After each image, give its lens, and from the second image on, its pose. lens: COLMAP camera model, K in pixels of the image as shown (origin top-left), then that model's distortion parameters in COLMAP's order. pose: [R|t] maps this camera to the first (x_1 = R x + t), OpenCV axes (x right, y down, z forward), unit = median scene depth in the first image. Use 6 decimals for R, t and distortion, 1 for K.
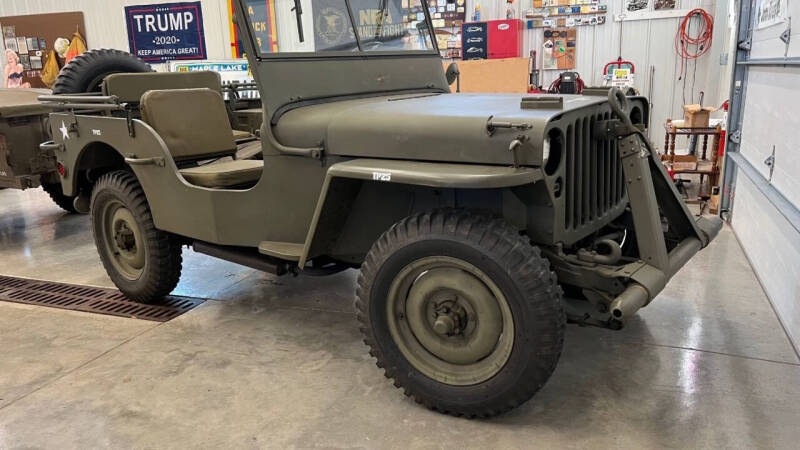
lens RADIAL K [[600.8, 0, 407.3], [0, 600.8, 229.0], [0, 0, 1]] dist [0.038936, -0.038820]
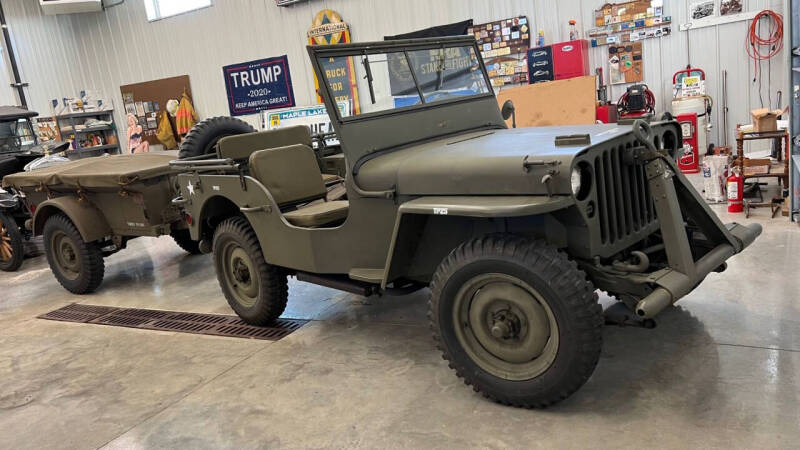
lens RADIAL K [[600.8, 0, 400.5], [0, 600.8, 226.3], [0, 0, 1]] dist [0.038936, -0.038820]
pose [[0.985669, -0.067626, -0.154543, 0.046917], [0.061435, 0.997119, -0.044491, -0.005046], [0.157107, 0.034359, 0.986984, -0.171525]]
